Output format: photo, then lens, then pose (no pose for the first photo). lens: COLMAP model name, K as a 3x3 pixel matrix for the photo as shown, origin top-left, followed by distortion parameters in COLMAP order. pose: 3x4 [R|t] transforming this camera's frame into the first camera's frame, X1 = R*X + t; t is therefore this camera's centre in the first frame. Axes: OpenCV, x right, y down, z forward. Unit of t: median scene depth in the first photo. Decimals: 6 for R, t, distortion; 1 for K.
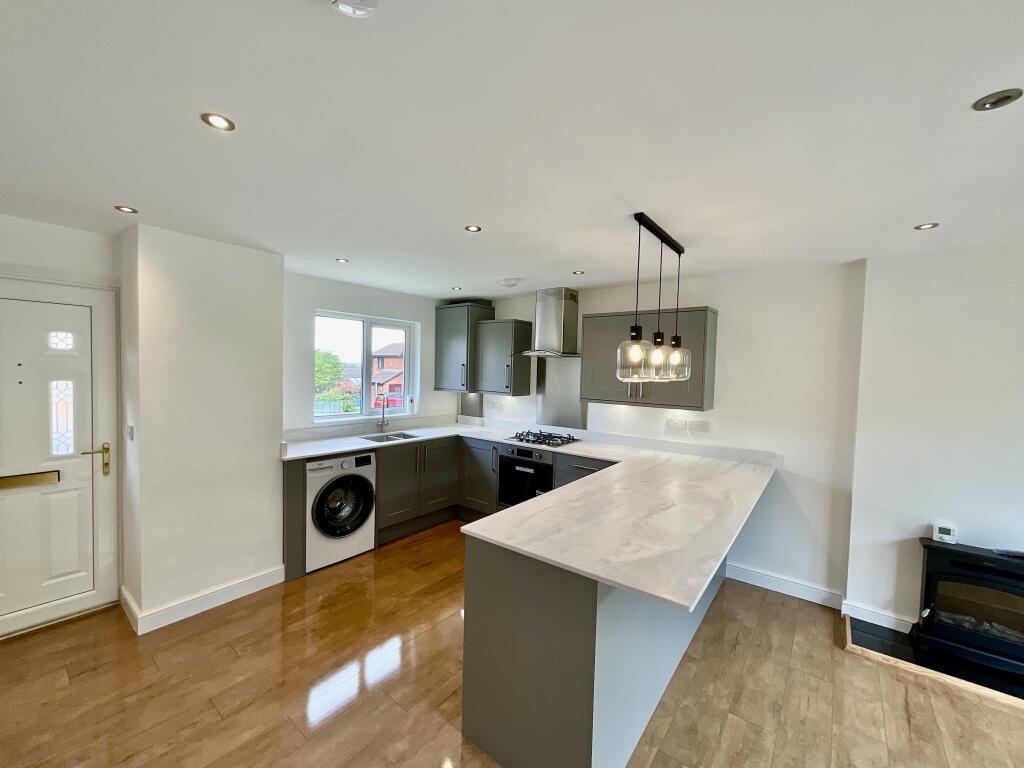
lens RADIAL K [[415.8, 0, 511.9], [0, 415.8, 382.7], [0, 0, 1]] dist [0.000779, -0.000456]
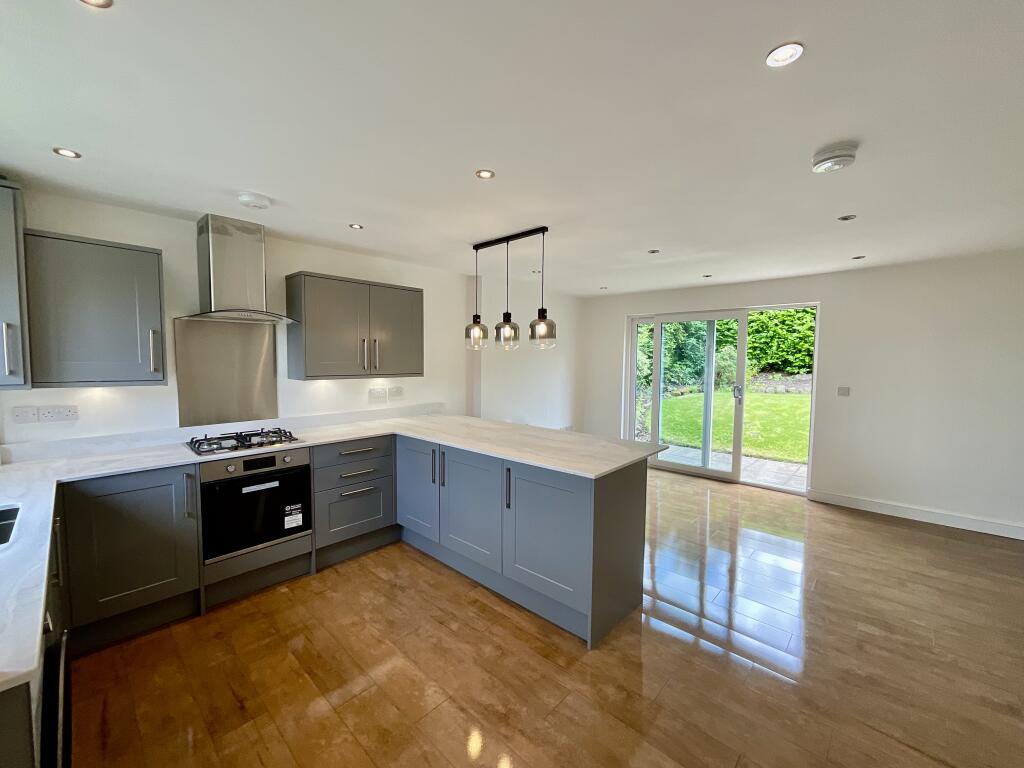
lens RADIAL K [[415.8, 0, 511.9], [0, 415.8, 382.7], [0, 0, 1]] dist [0.000779, -0.000456]
pose [[0.084708, -0.084994, 0.992774, -0.633165], [0.028197, 0.996161, 0.082878, -0.004893], [-0.996007, 0.020973, 0.086779, 0.564172]]
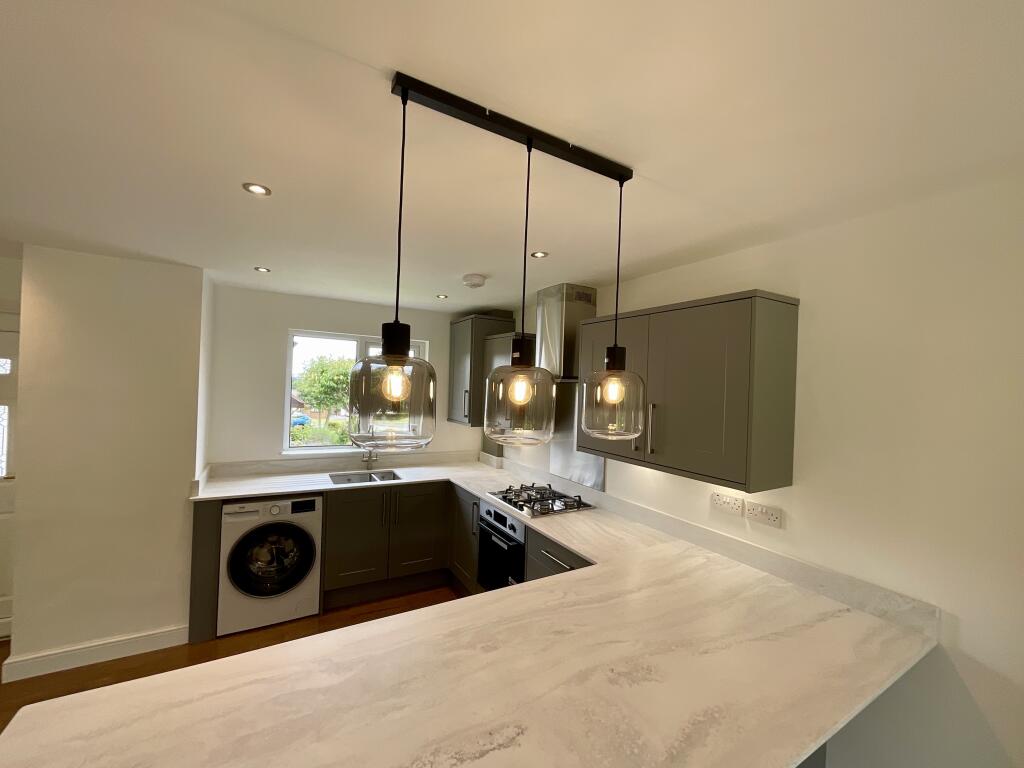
lens RADIAL K [[415.8, 0, 511.9], [0, 415.8, 382.7], [0, 0, 1]] dist [0.000779, -0.000456]
pose [[0.928156, 0.006654, -0.372132, 0.332168], [-0.025826, 0.998582, -0.046558, -0.031104], [0.371294, 0.052824, 0.927011, 0.359728]]
